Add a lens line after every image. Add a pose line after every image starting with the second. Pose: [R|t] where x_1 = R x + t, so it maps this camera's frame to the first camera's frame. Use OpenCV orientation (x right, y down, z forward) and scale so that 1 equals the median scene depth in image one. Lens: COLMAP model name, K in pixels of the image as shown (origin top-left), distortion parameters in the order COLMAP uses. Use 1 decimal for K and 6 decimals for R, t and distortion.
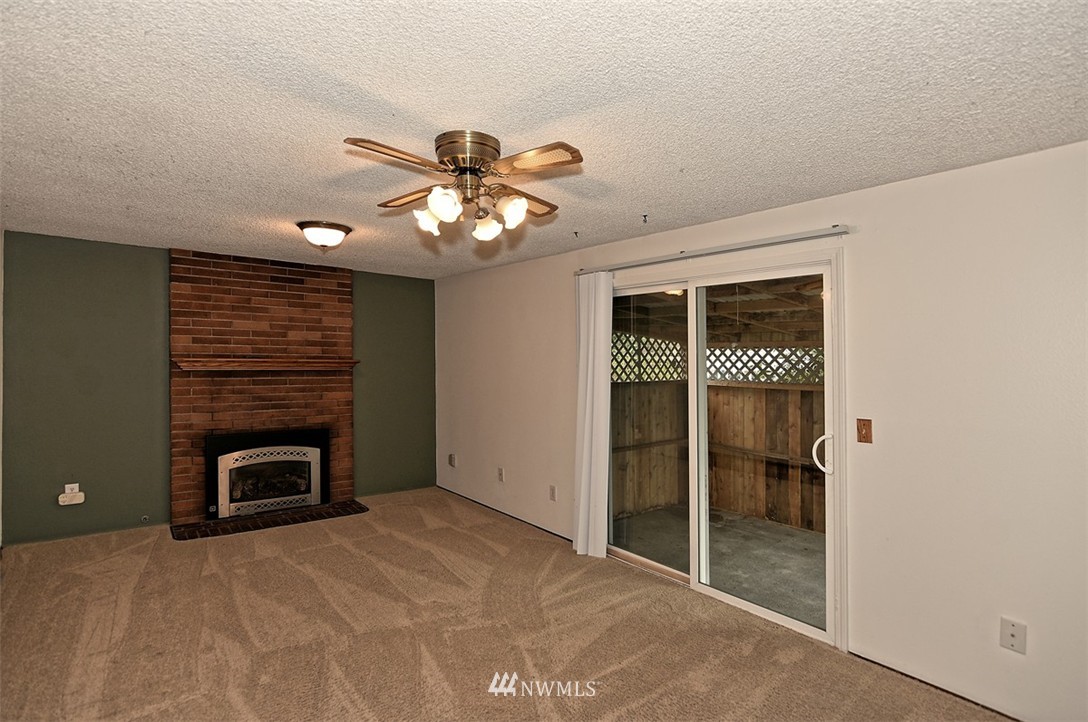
lens RADIAL K [[535.0, 0, 543.1], [0, 535.0, 358.9], [0, 0, 1]] dist [-0.034989, 0.015464]
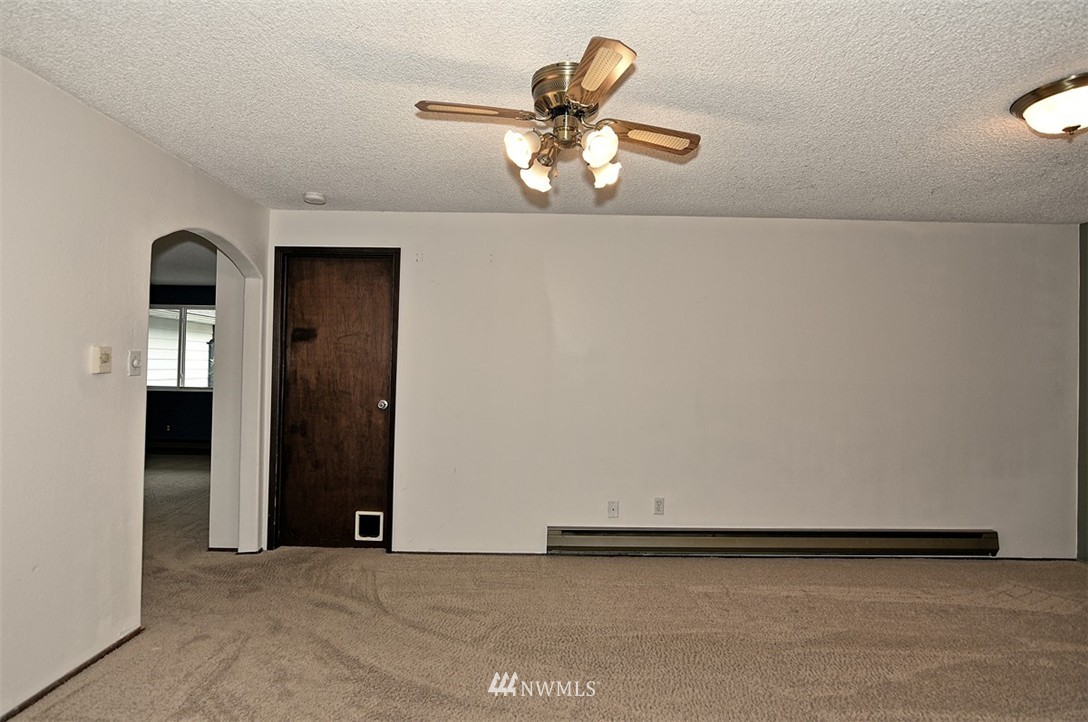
lens RADIAL K [[535.7, 0, 540.5], [0, 535.7, 374.9], [0, 0, 1]] dist [-0.018265, 0.014689]
pose [[-0.606504, -0.015692, -0.794925, 0.268519], [-0.026491, 0.999649, 0.000478, 0.043376], [0.794639, 0.021348, -0.606707, 0.678197]]
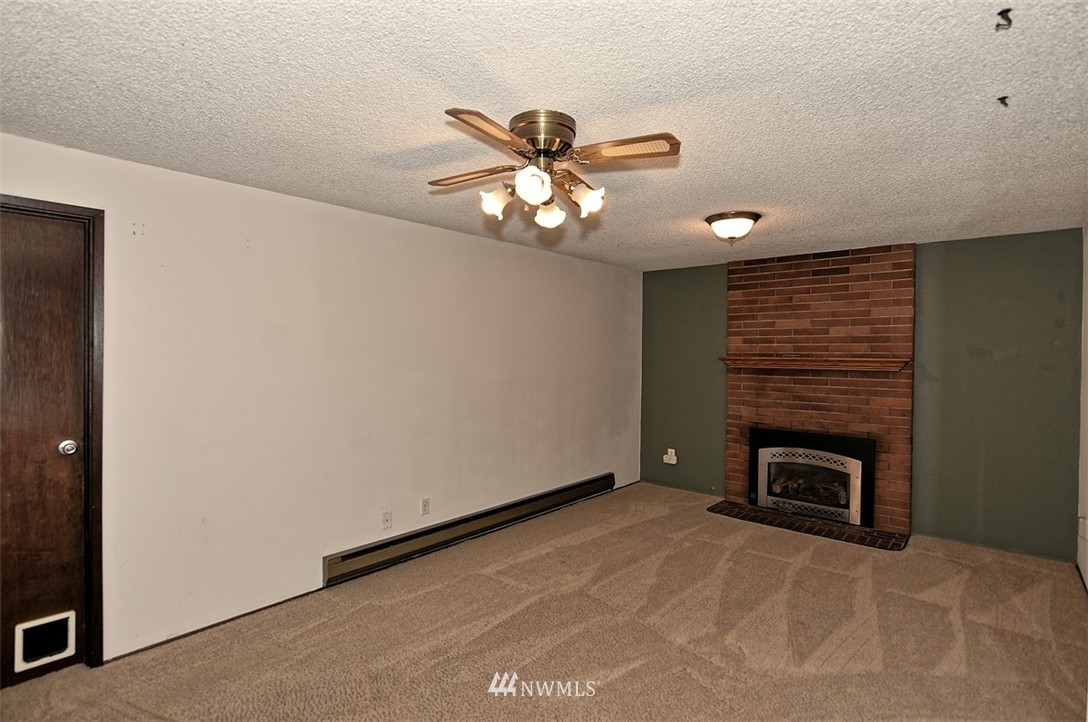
lens RADIAL K [[535.7, 0, 540.5], [0, 535.7, 374.9], [0, 0, 1]] dist [-0.018265, 0.014689]
pose [[0.185707, 0.026349, -0.982252, 0.365336], [-0.004125, 0.999652, 0.026036, 0.008925], [0.982597, -0.000783, 0.185751, 0.365270]]
